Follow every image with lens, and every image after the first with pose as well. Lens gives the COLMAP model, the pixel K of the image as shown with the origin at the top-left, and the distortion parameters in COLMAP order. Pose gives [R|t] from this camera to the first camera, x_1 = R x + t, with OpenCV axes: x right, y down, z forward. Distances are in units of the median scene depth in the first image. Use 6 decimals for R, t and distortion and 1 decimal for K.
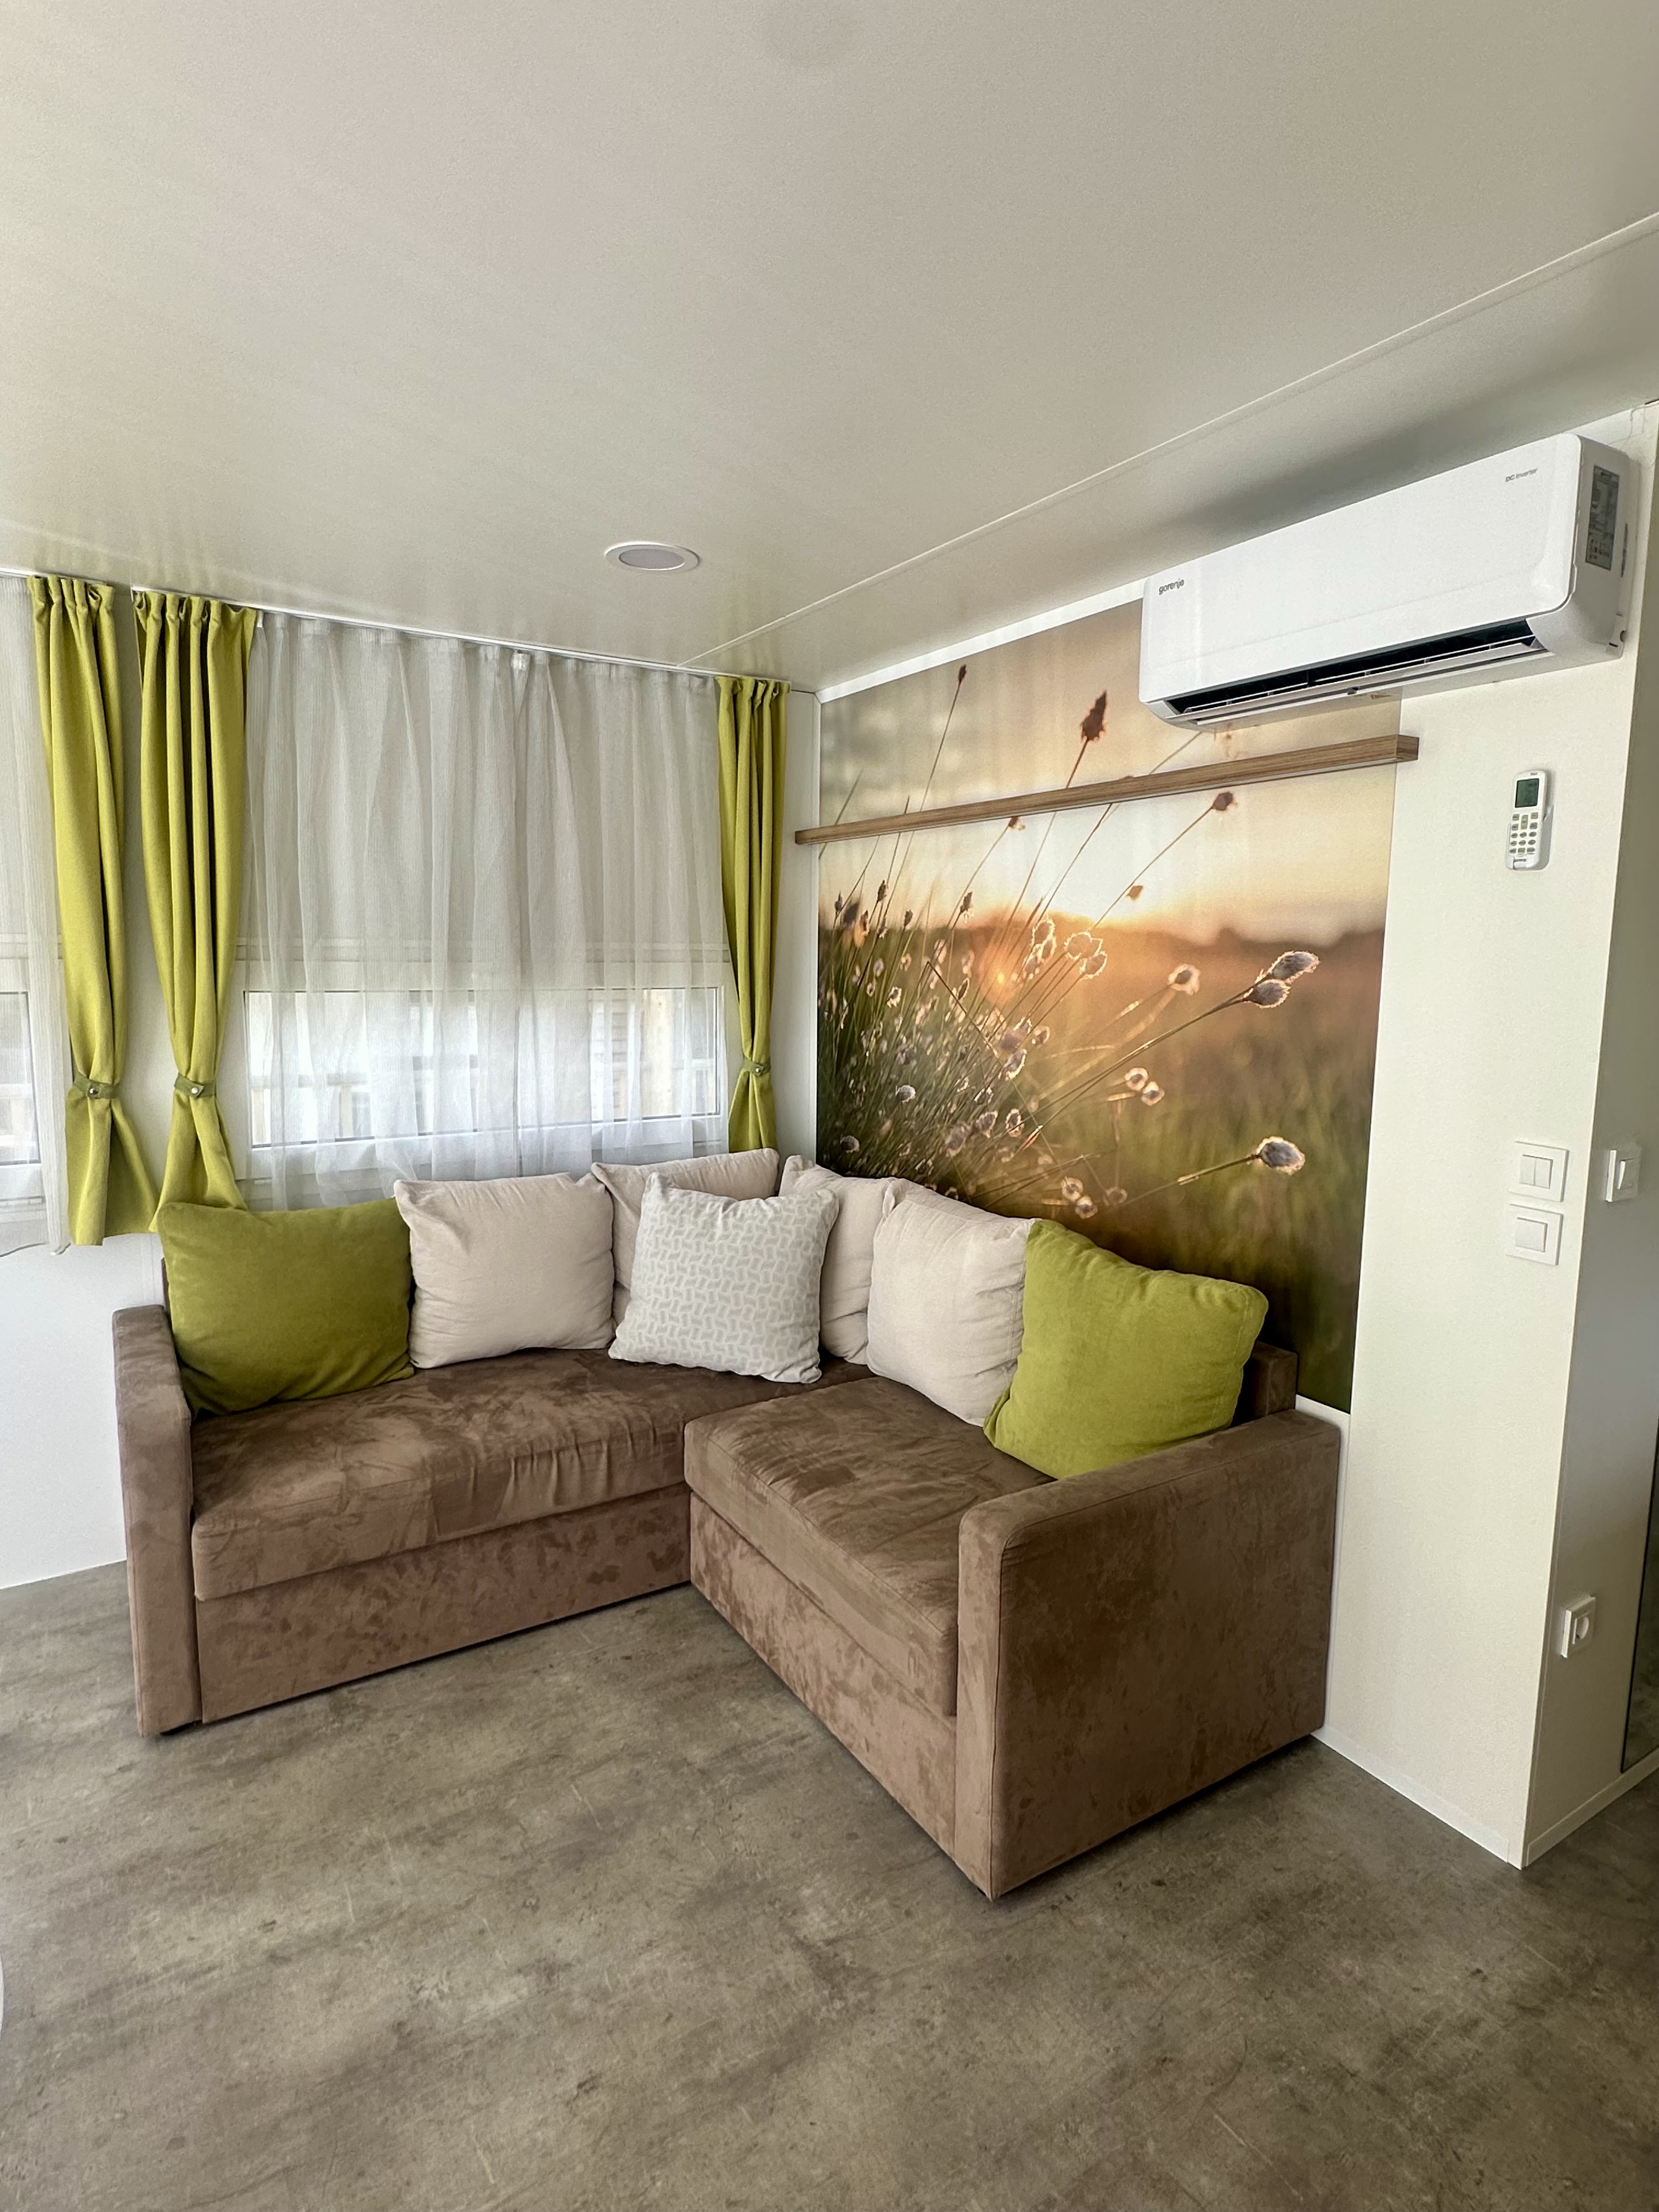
lens RADIAL K [[1176.5, 0, 829.5], [0, 1176.5, 1106.0], [0, 0, 1]] dist [-0.000736, 0.000324]
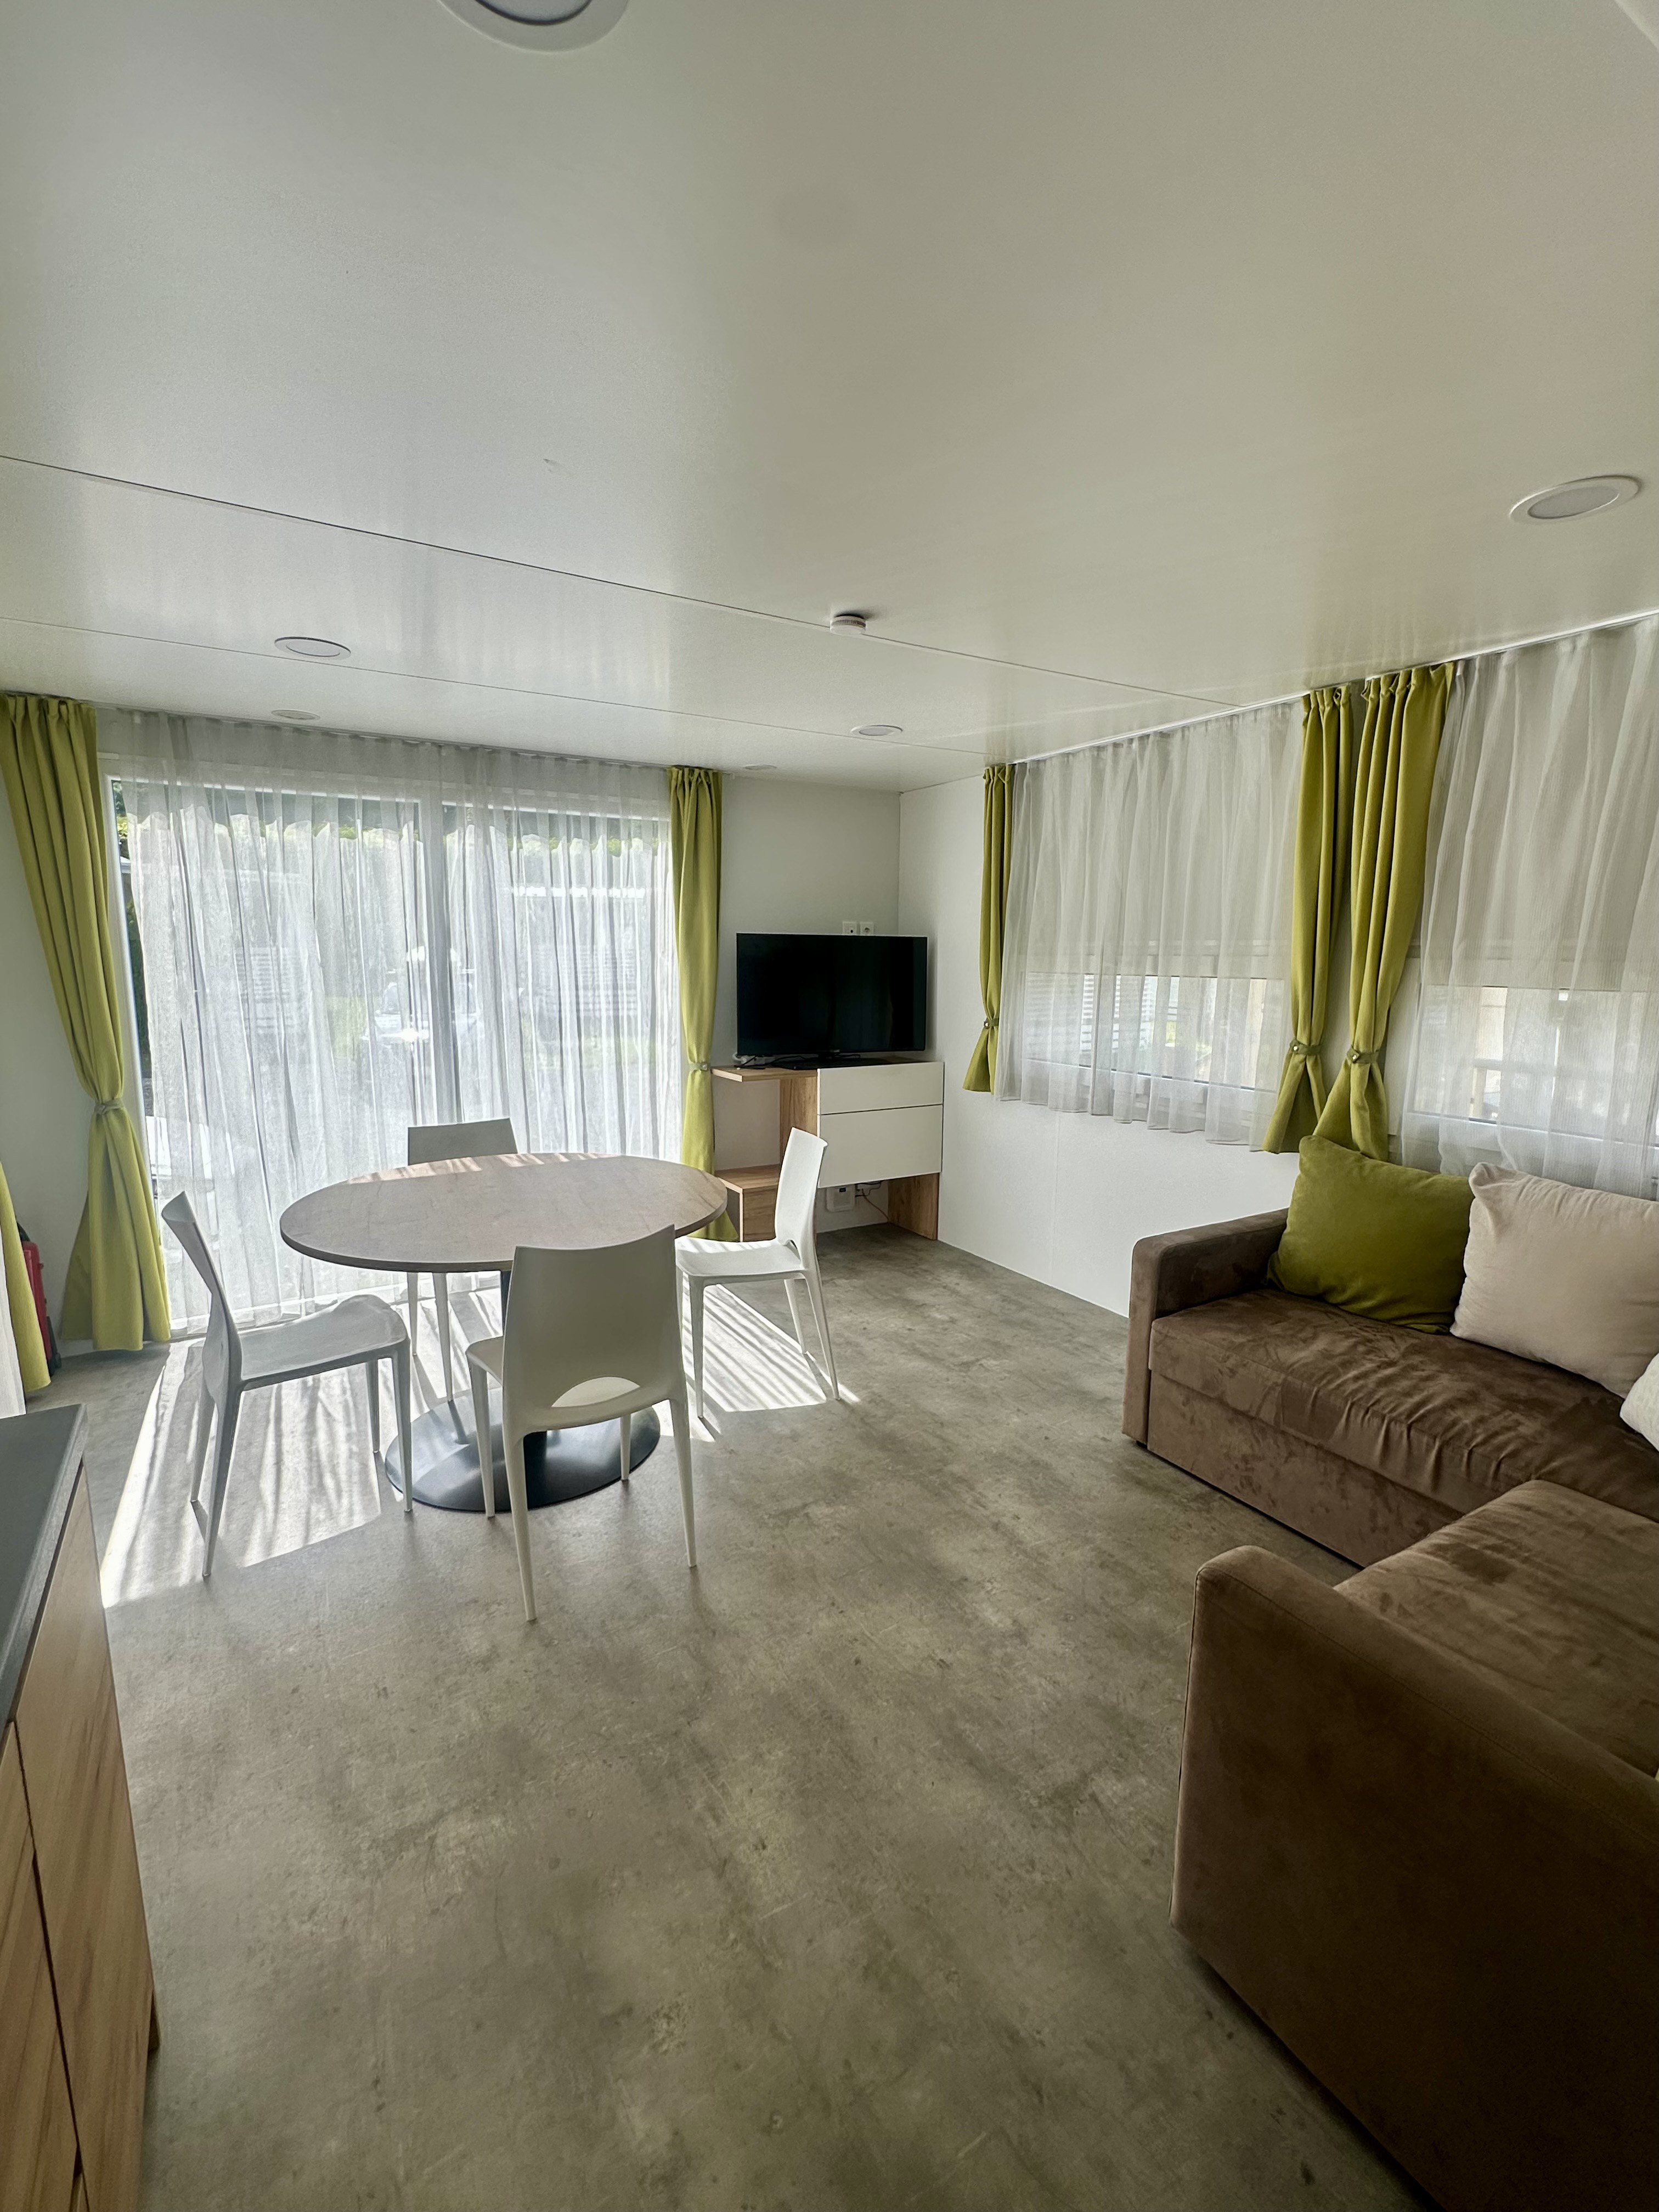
lens RADIAL K [[988.1, 0, 829.5], [0, 988.1, 1106.0], [0, 0, 1]] dist [0.001042, 0.000461]
pose [[-0.009624, 0.146688, -0.989136, 0.560113], [-0.139749, 0.979277, 0.146586, -0.038769], [0.990140, 0.139642, 0.011075, 0.413638]]
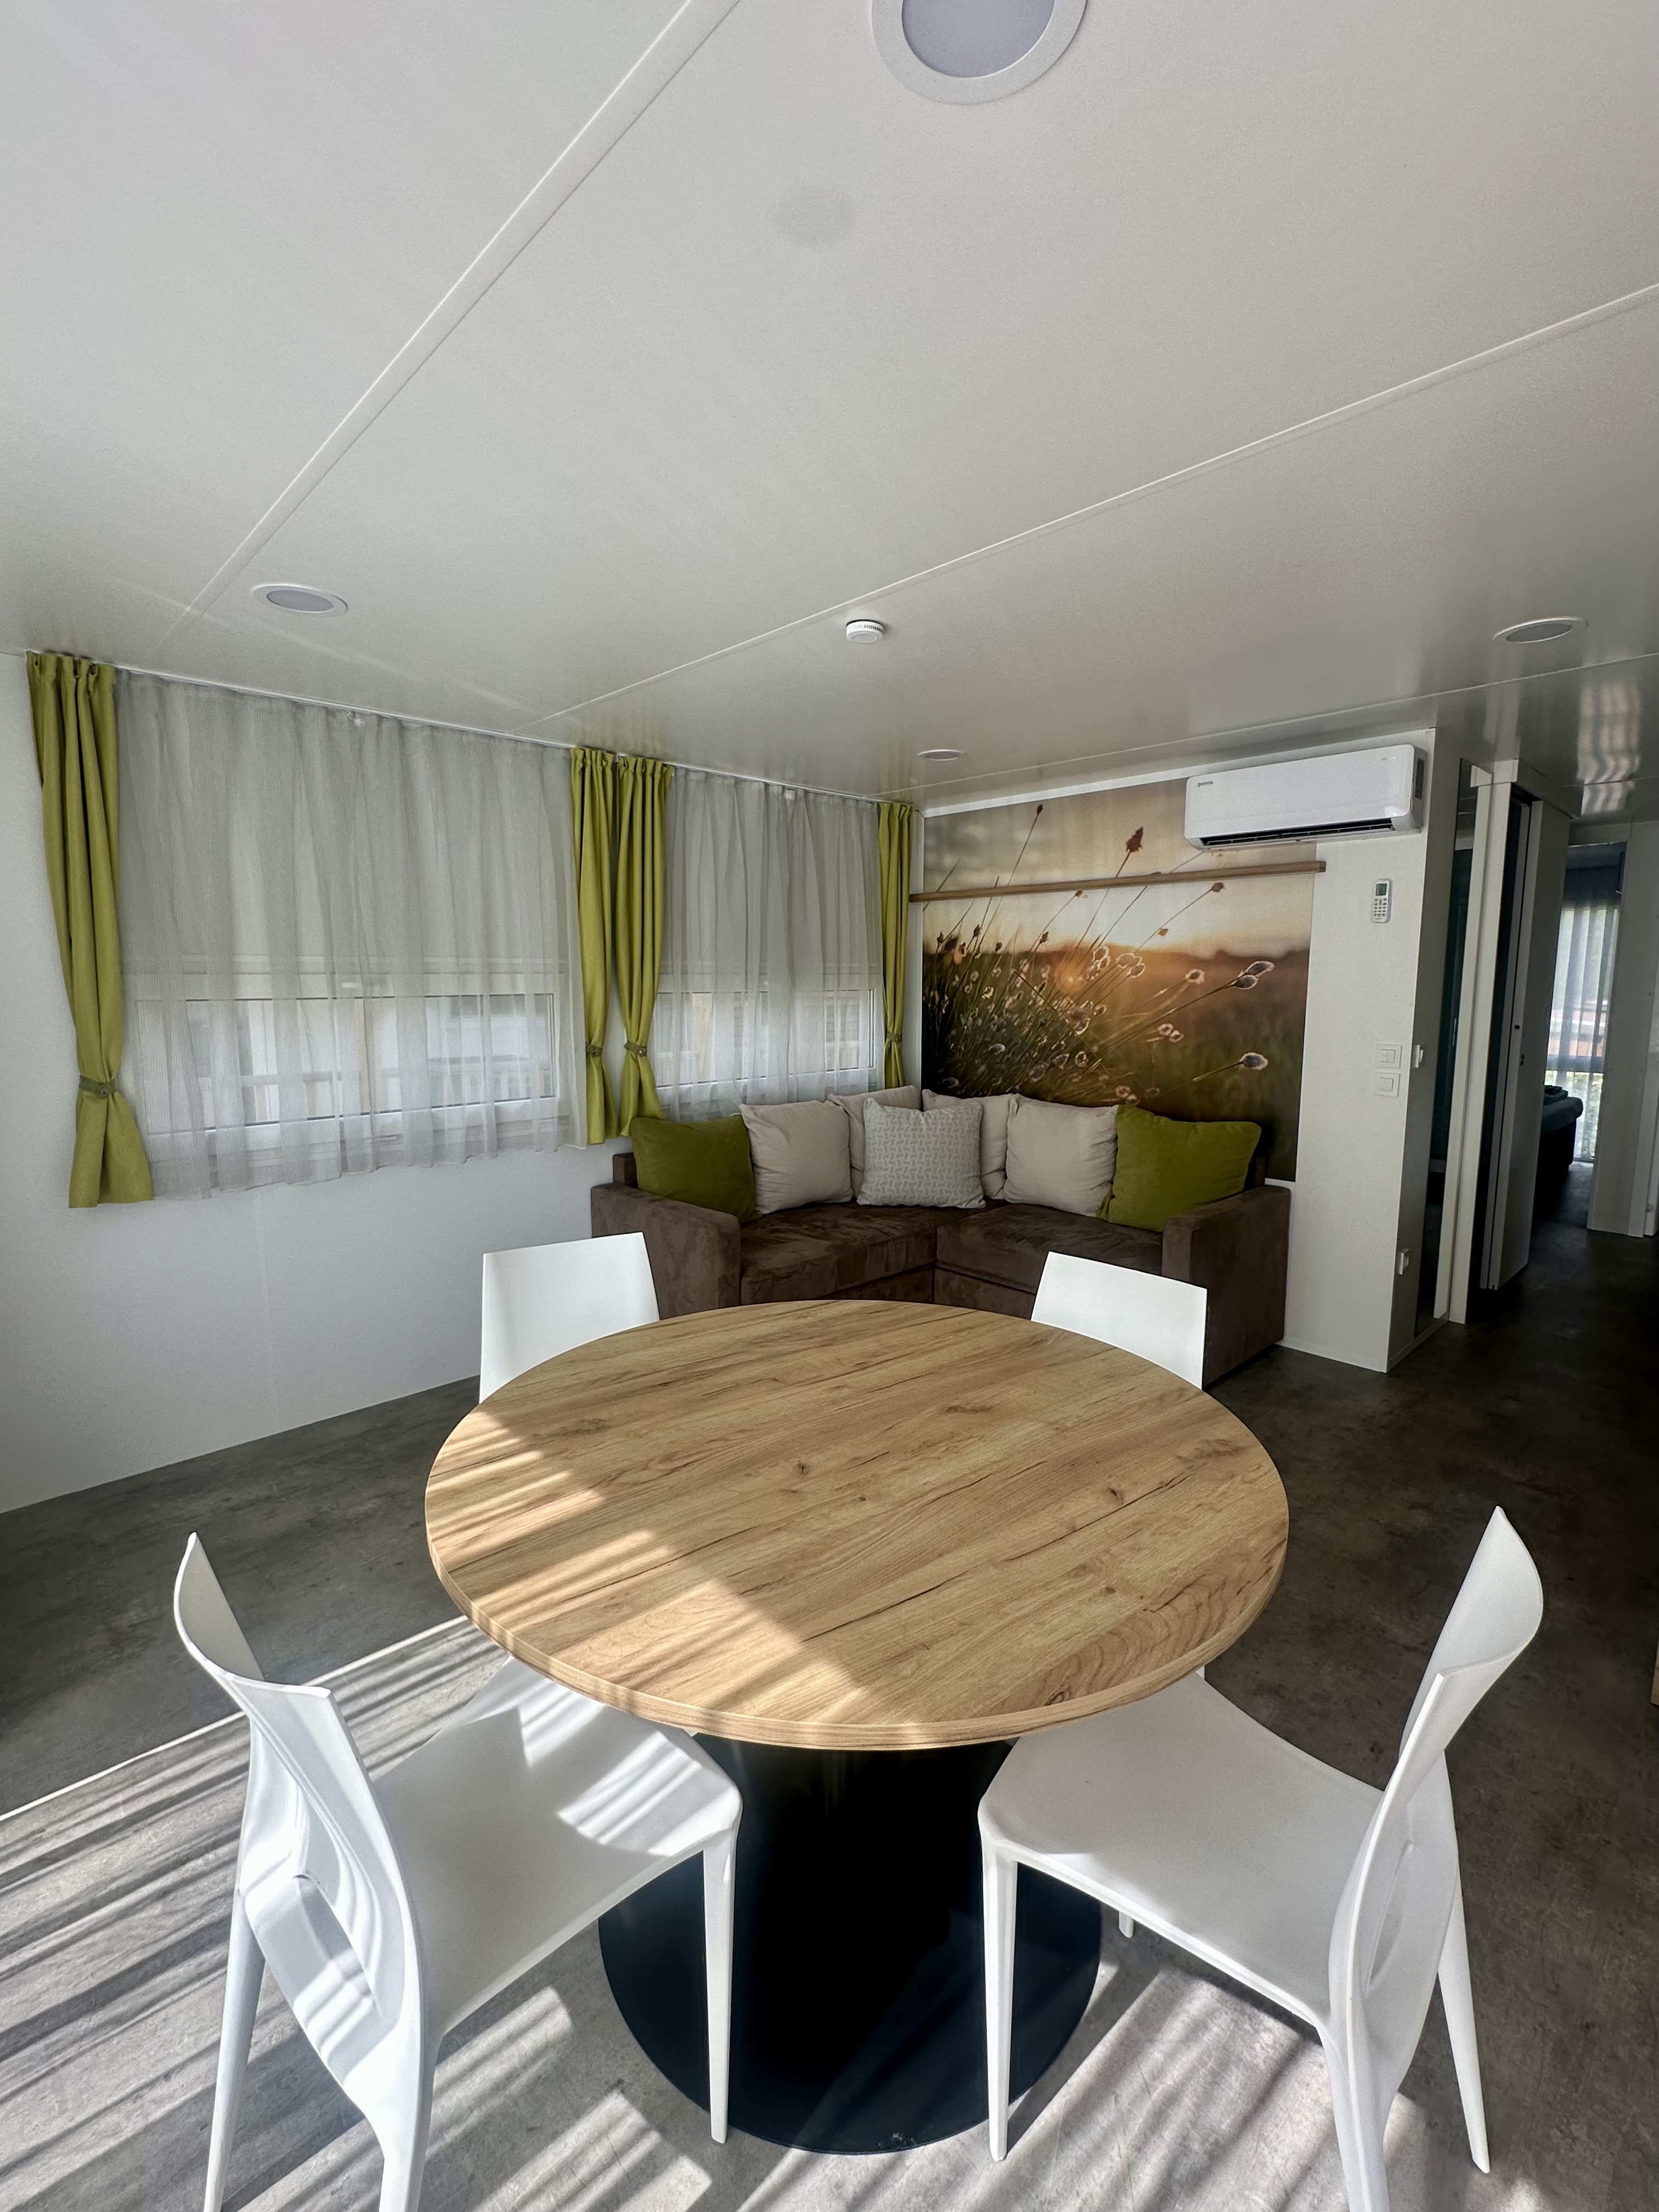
lens RADIAL K [[988.1, 0, 829.5], [0, 988.1, 1106.0], [0, 0, 1]] dist [0.001042, 0.000461]
pose [[0.977184, -0.038175, 0.208937, -0.567277], [0.038309, 0.999260, 0.003407, 0.069438], [-0.208912, 0.004675, 0.977923, -0.425648]]
